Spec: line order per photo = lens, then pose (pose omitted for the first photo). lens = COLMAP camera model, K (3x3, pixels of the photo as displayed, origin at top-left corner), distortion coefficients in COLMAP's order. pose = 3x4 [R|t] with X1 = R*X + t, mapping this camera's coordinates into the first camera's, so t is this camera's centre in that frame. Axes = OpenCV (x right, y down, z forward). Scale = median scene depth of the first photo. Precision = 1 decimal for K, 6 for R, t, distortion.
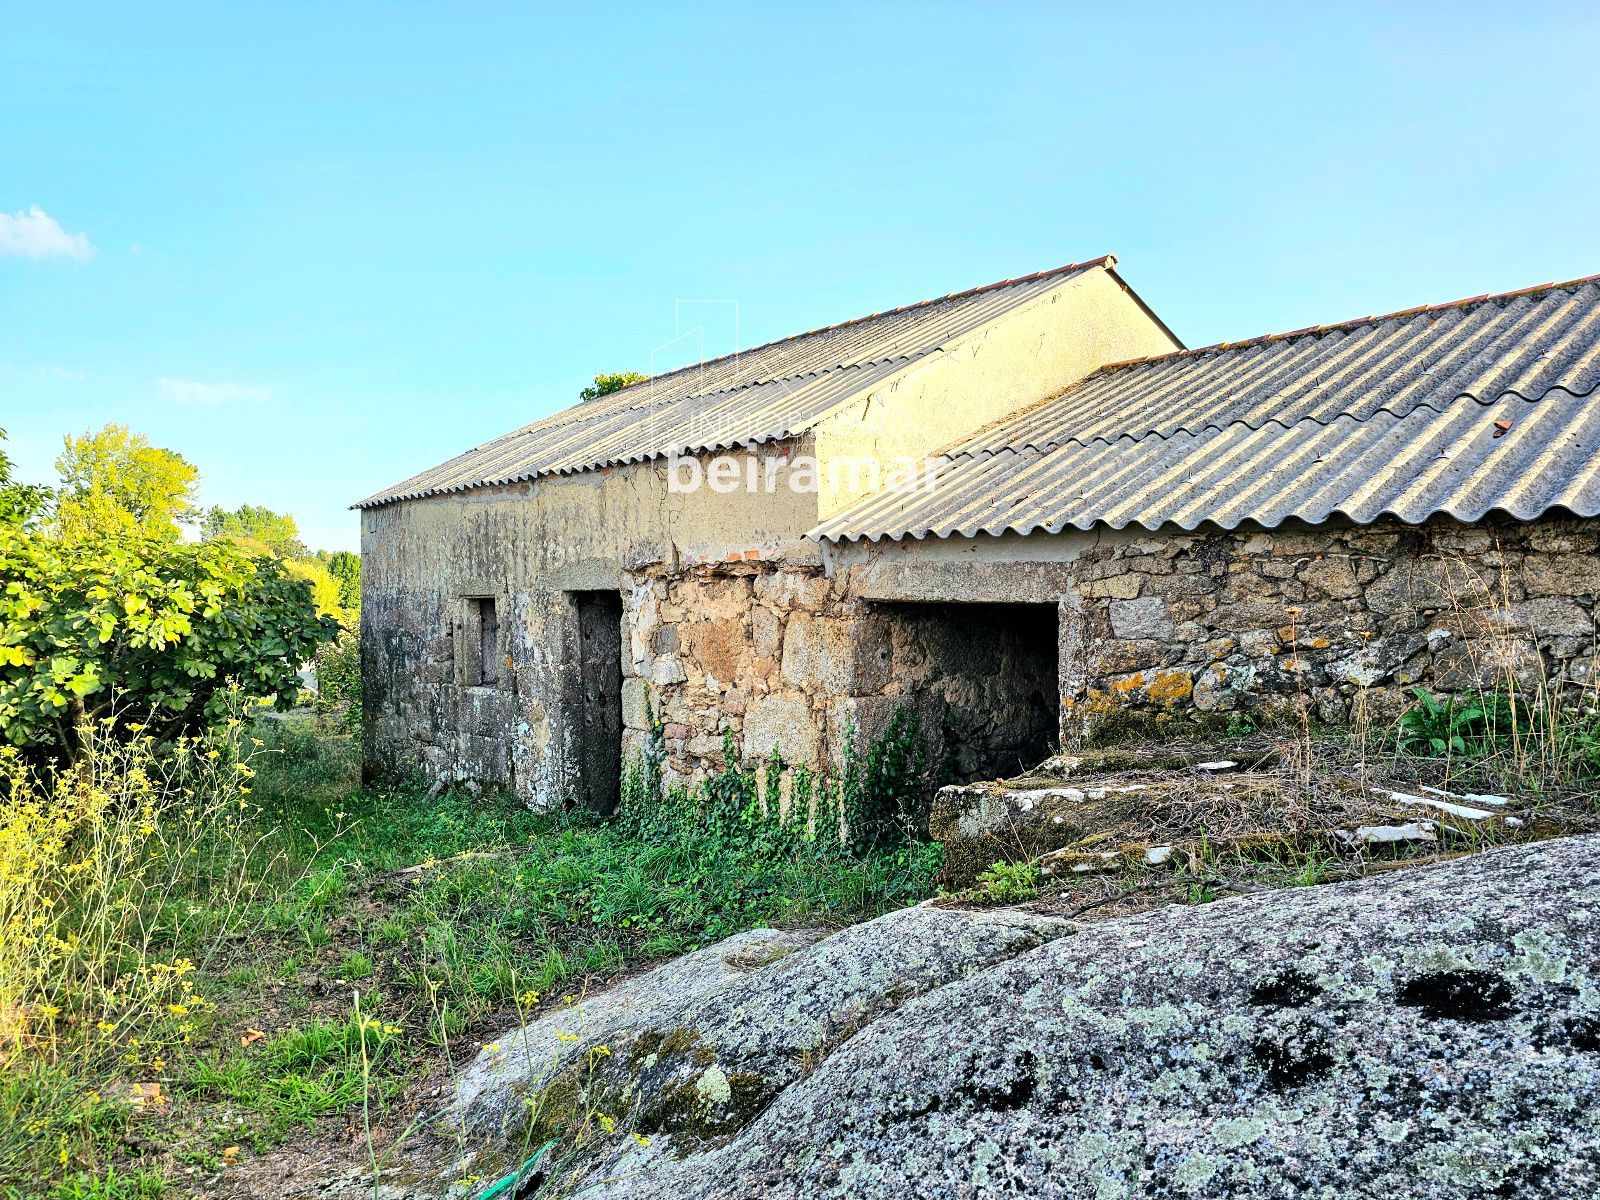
lens RADIAL K [[1090.3, 0, 793.1], [0, 1090.3, 583.5], [0, 0, 1]] dist [0.097574, -0.087585]
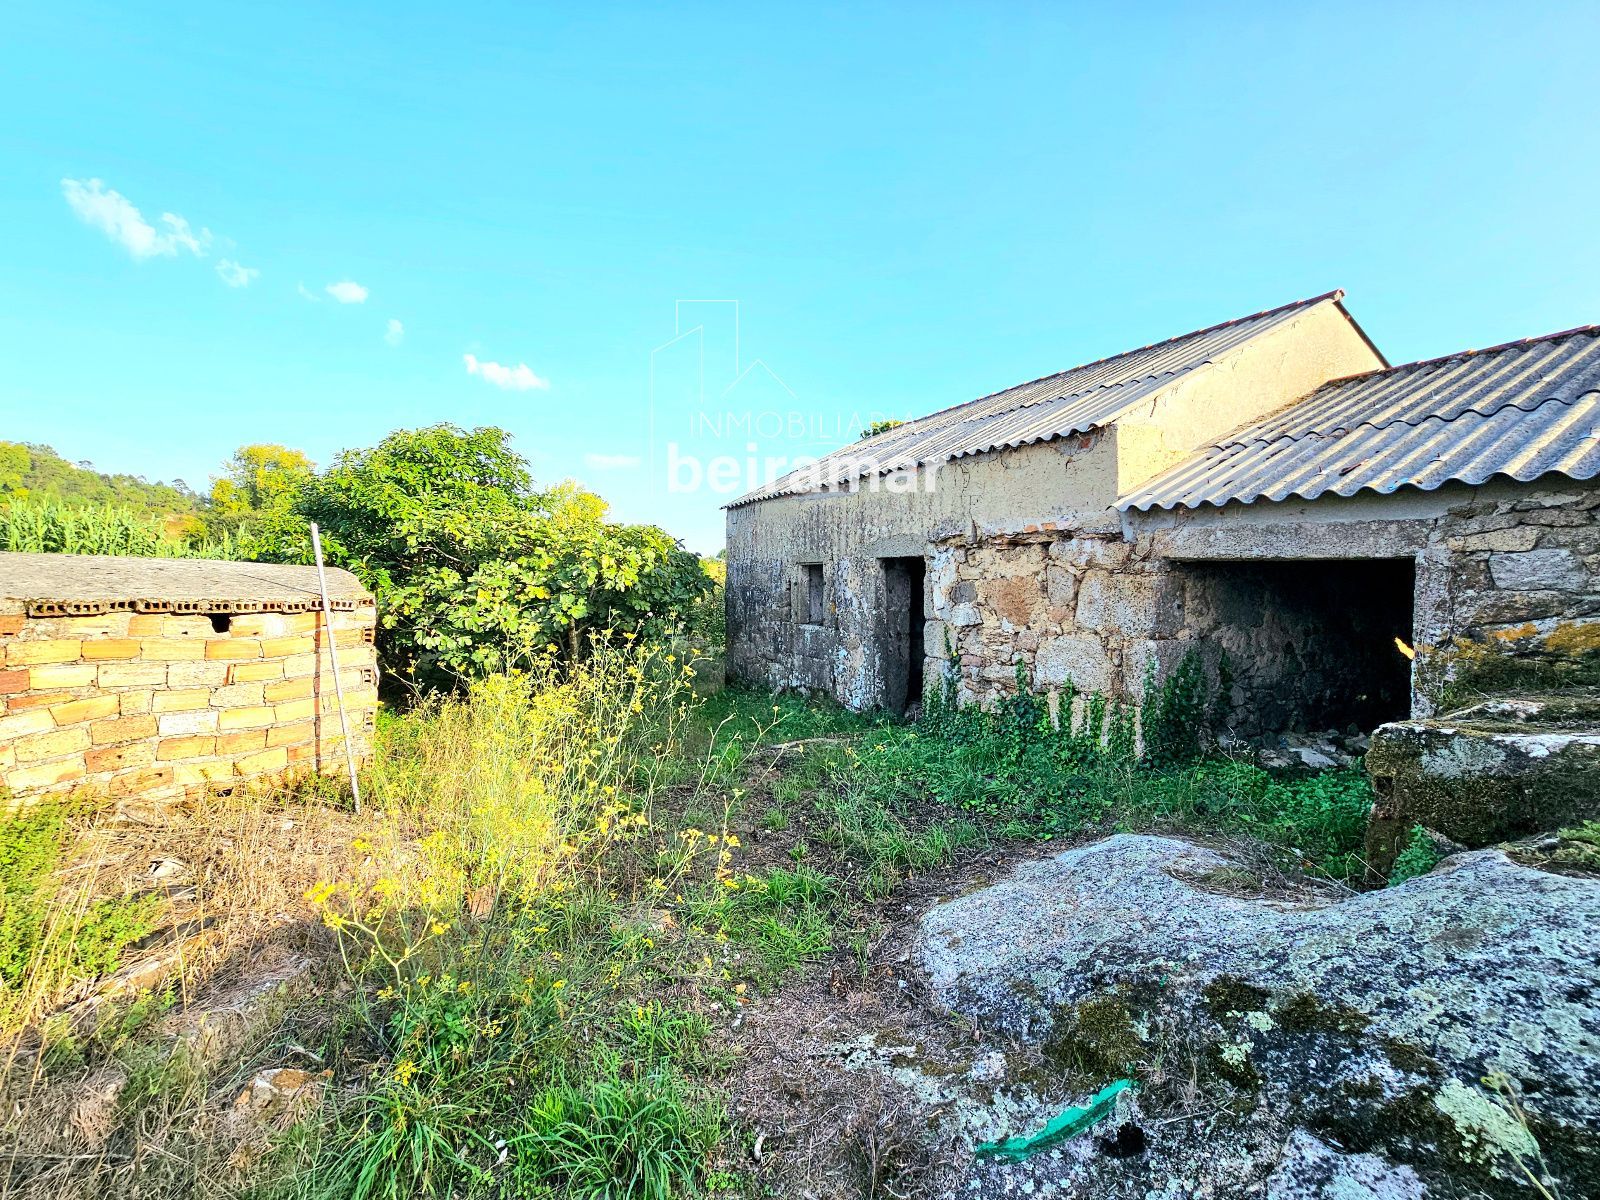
lens RADIAL K [[672.5, 0, 802.1], [0, 672.5, 586.4], [0, 0, 1]] dist [0.002514, 0.000220]
pose [[0.977682, 0.025206, -0.208572, -0.137088], [-0.021048, 0.999533, 0.022132, 0.029255], [0.209032, -0.017248, 0.977757, 0.147490]]
